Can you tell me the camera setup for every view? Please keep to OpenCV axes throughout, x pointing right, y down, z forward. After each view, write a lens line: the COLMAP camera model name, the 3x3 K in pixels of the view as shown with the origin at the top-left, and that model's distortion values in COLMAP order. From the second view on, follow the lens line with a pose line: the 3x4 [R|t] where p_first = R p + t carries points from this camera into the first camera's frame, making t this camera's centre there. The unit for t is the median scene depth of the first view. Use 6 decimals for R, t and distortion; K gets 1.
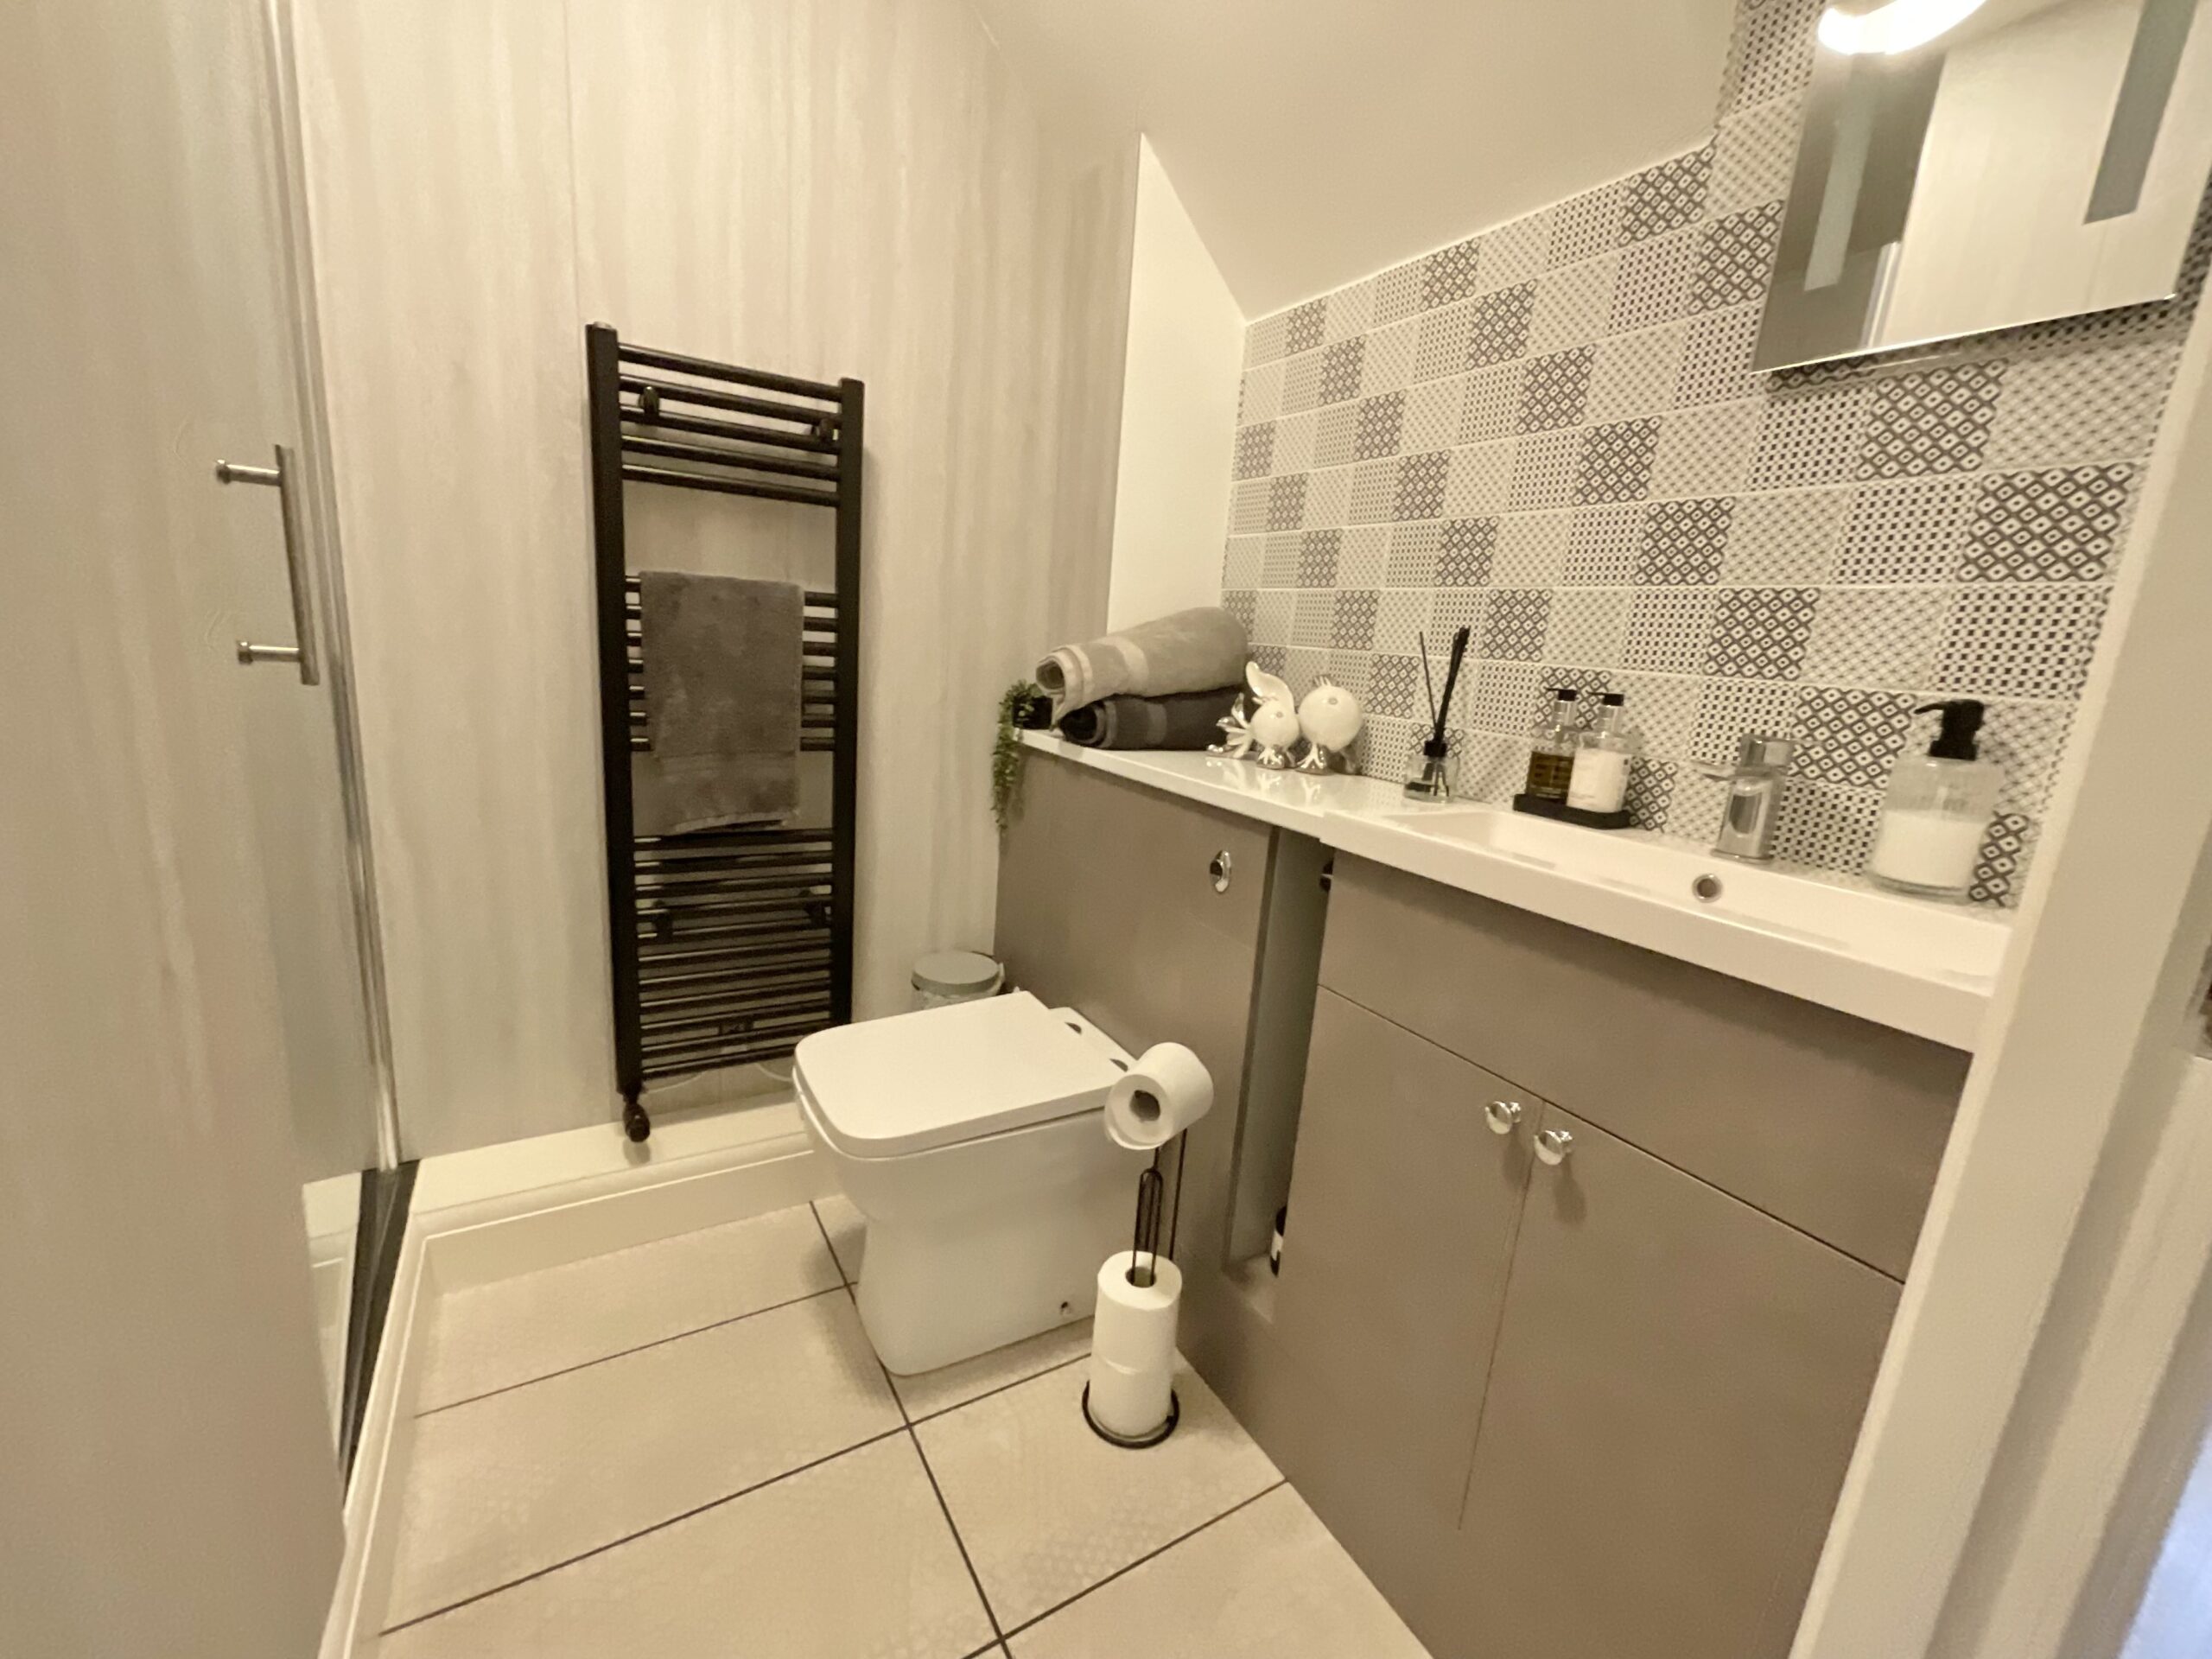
lens RADIAL K [[898.9, 0, 1096.2], [0, 898.9, 827.2], [0, 0, 1]] dist [-0.005192, -0.000021]
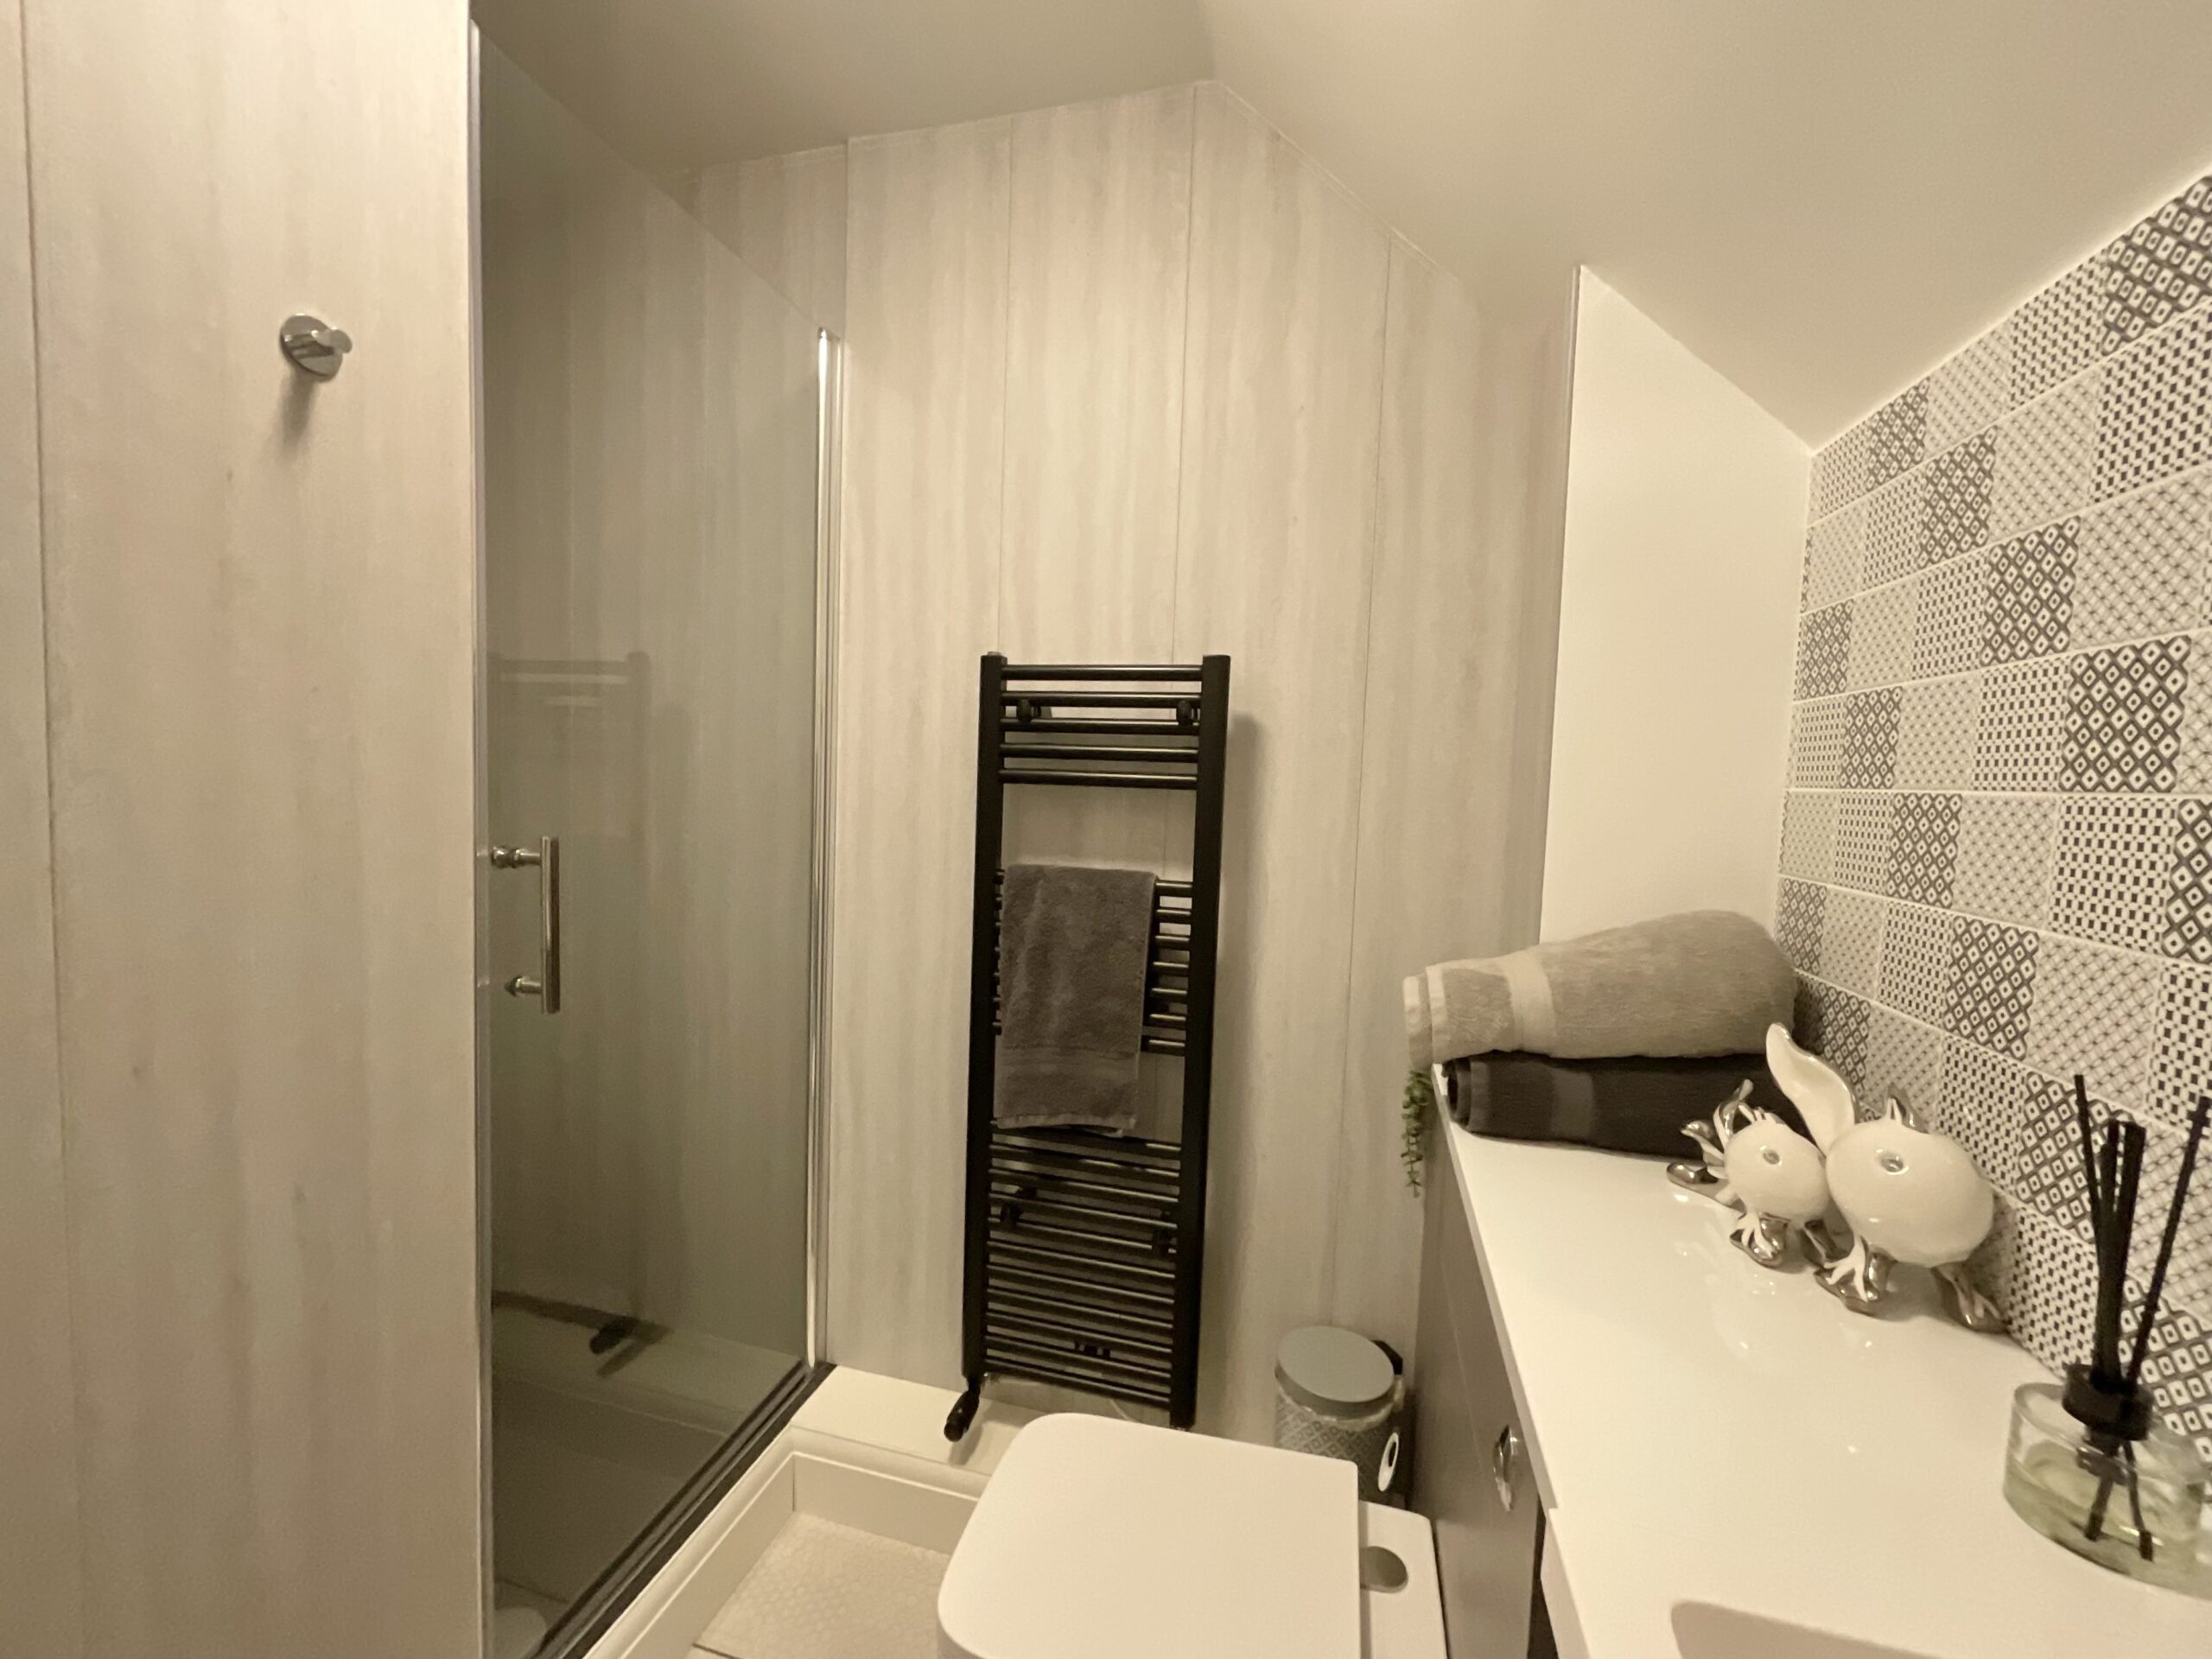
lens RADIAL K [[891.1, 0, 1106.0], [0, 891.1, 829.5], [0, 0, 1]] dist [0.002625, 0.000223]
pose [[0.698010, -0.007187, -0.716052, 0.291029], [-0.131874, 0.981557, -0.138403, -0.179105], [0.703840, 0.191035, 0.684189, 0.325069]]
